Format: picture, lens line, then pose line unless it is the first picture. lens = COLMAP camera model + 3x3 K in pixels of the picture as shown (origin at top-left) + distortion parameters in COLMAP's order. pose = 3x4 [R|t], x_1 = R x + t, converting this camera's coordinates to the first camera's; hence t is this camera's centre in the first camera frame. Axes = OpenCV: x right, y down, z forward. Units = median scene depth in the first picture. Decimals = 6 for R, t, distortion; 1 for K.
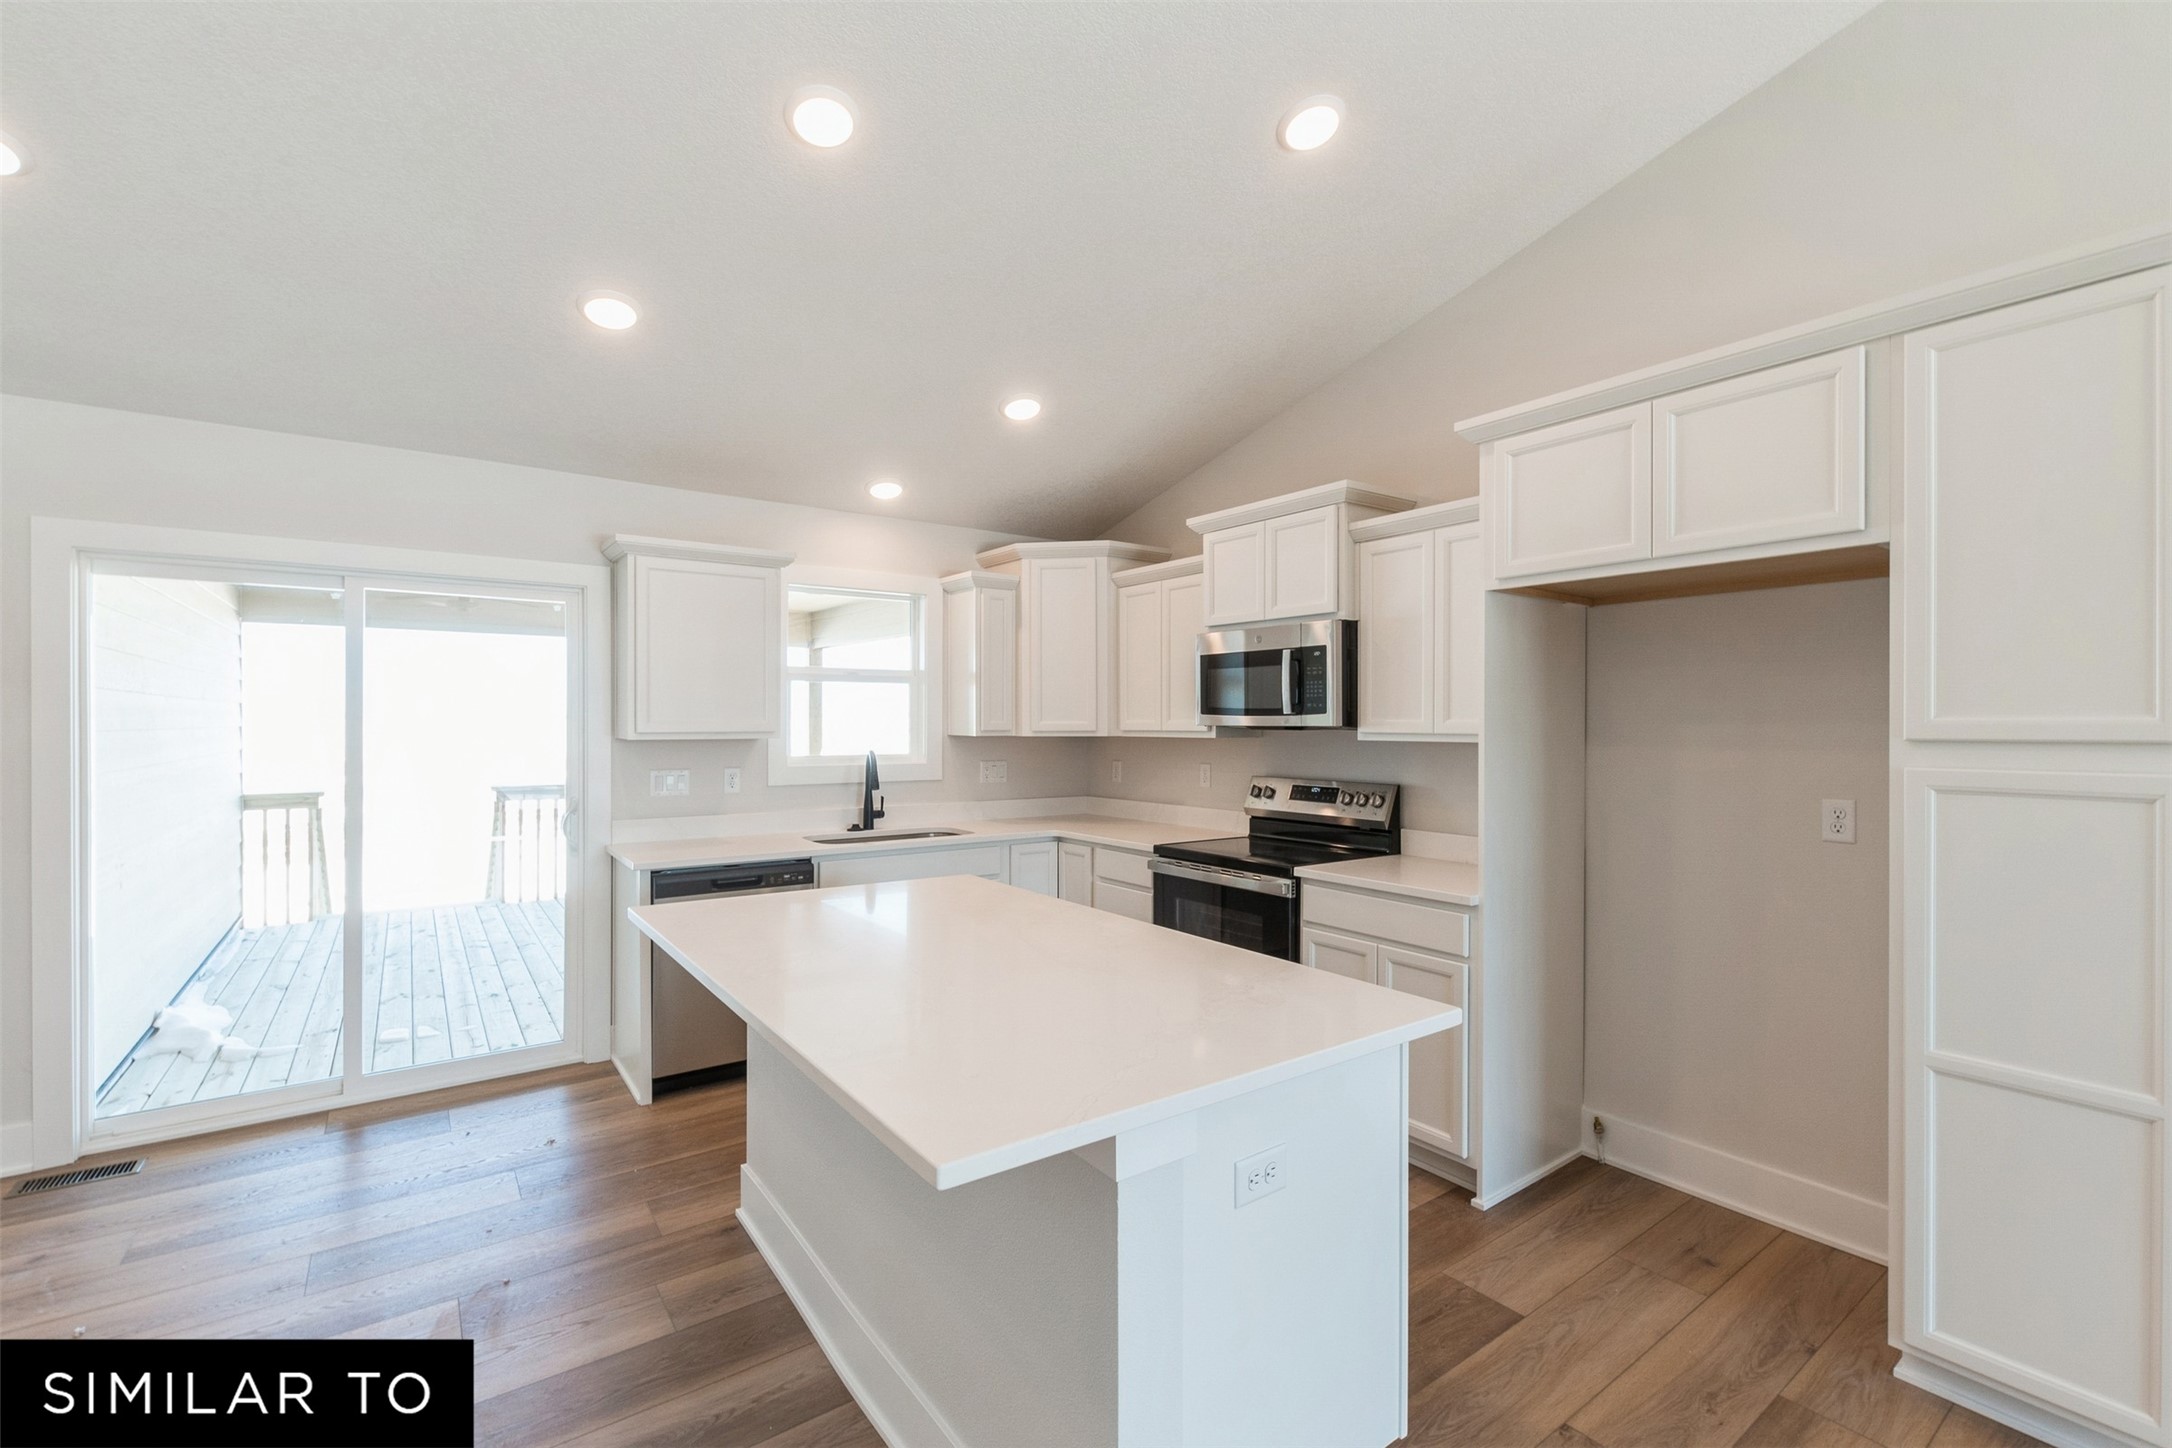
lens RADIAL K [[947.5, 0, 1091.2], [0, 947.5, 723.1], [0, 0, 1]] dist [0.006423, -0.001748]
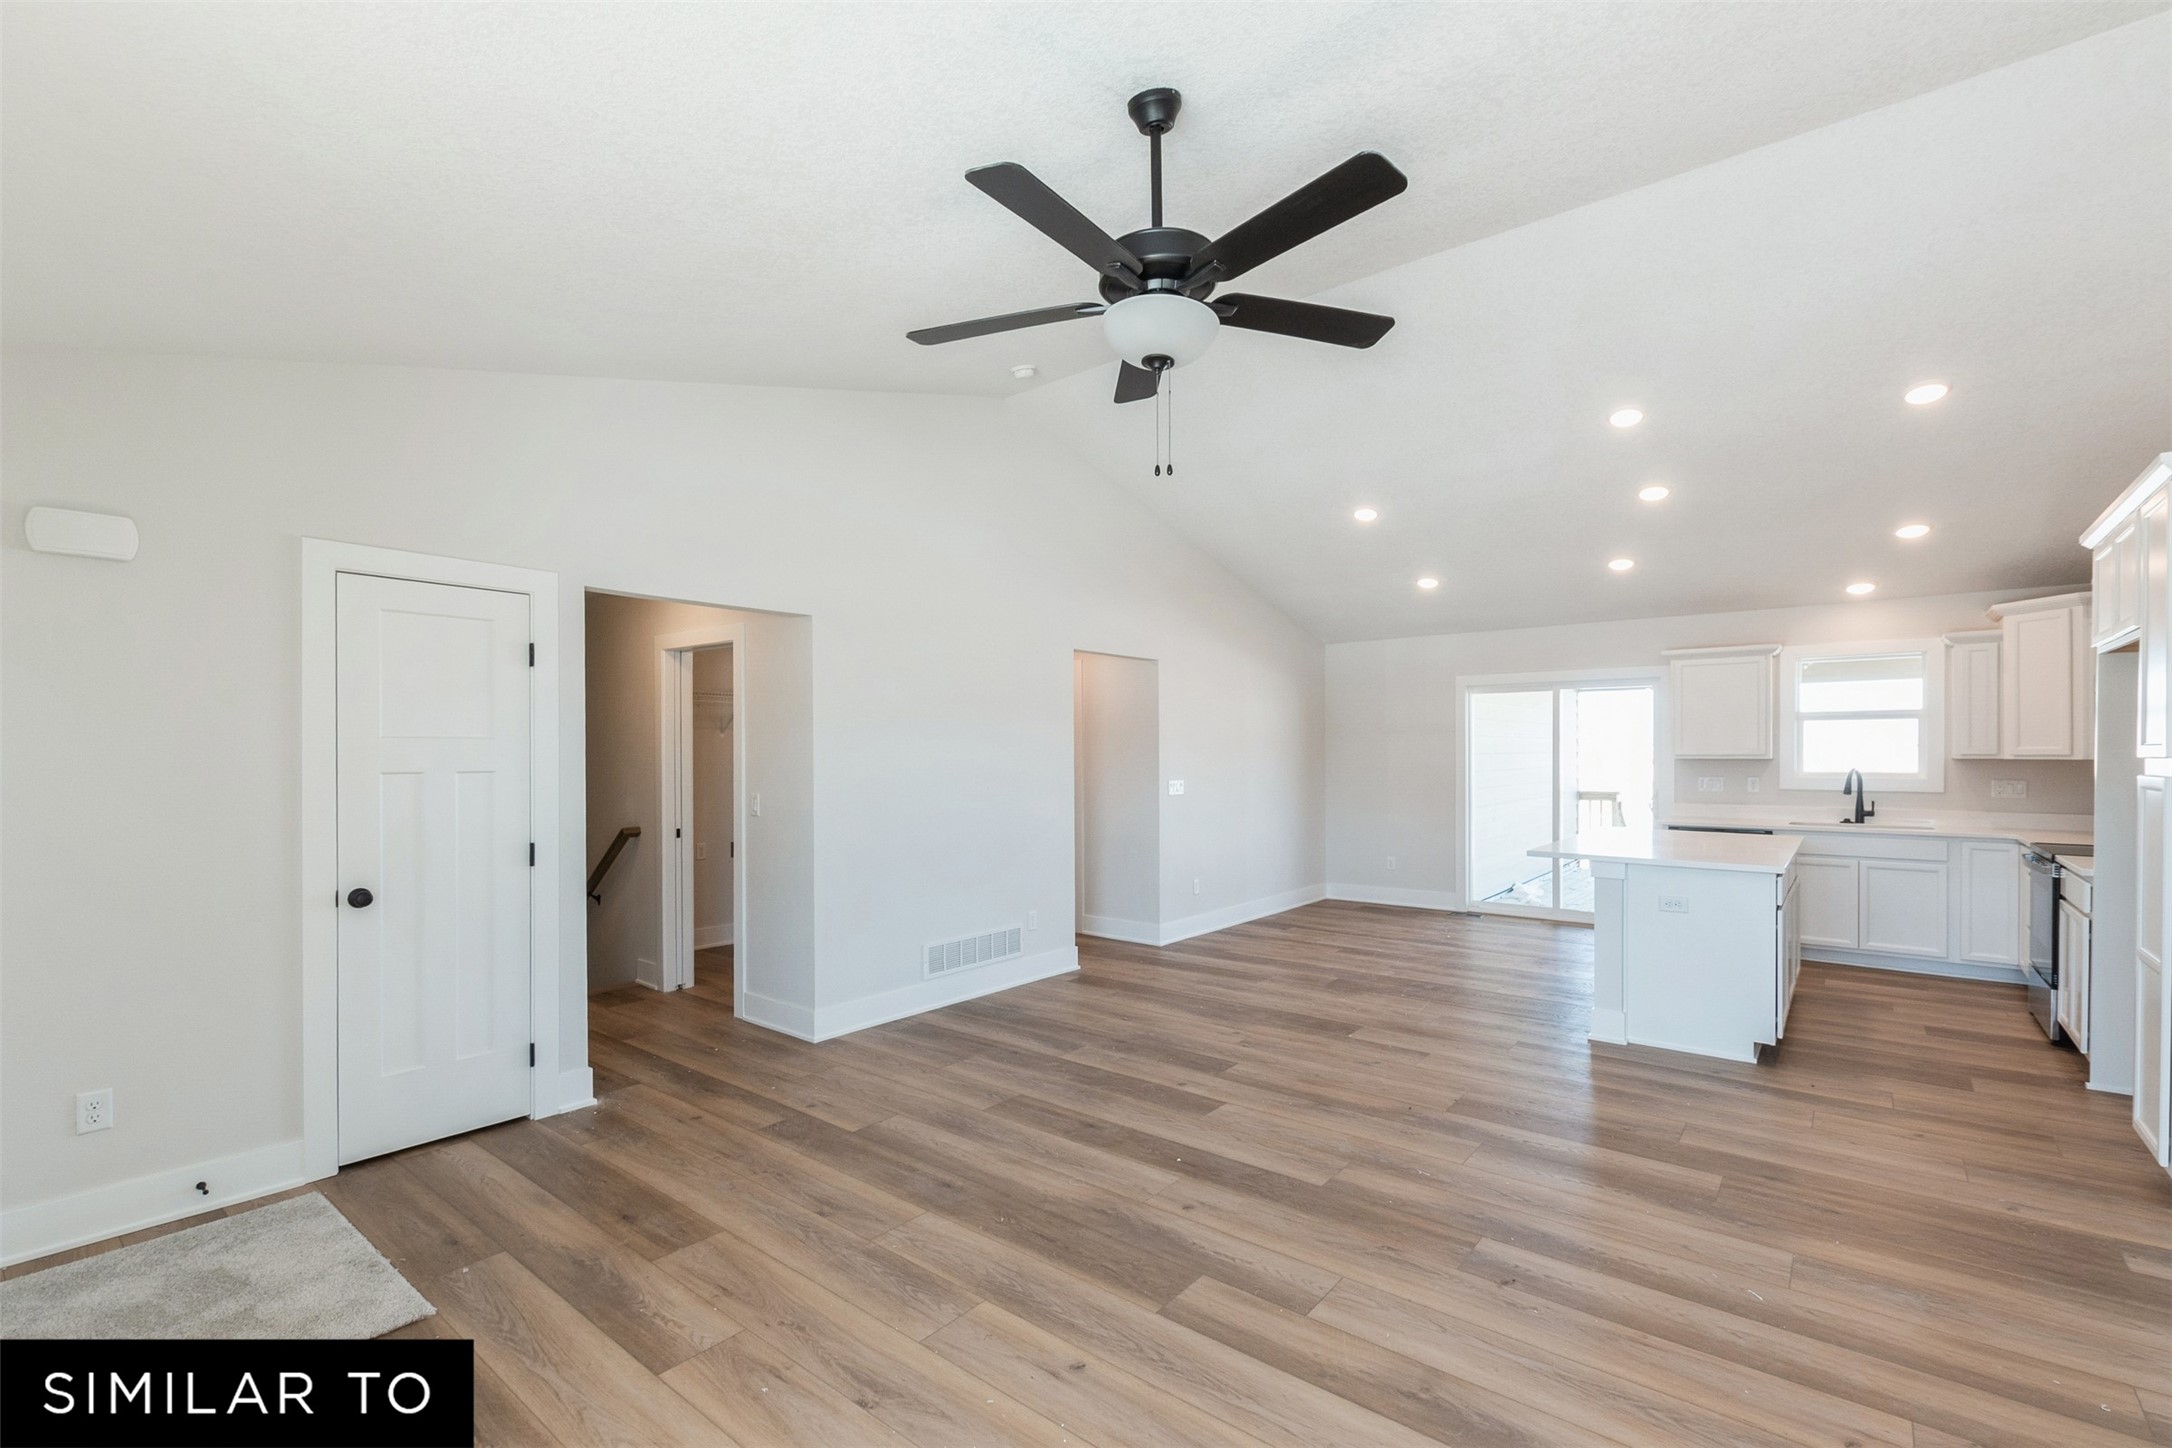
lens RADIAL K [[947.5, 0, 1096.5], [0, 947.5, 764.9], [0, 0, 1]] dist [0.006423, -0.001748]
pose [[0.259947, 0.010363, -0.965567, 1.029354], [0.002530, 0.999932, 0.011413, 0.005368], [0.965620, -0.005410, 0.259903, -0.590428]]
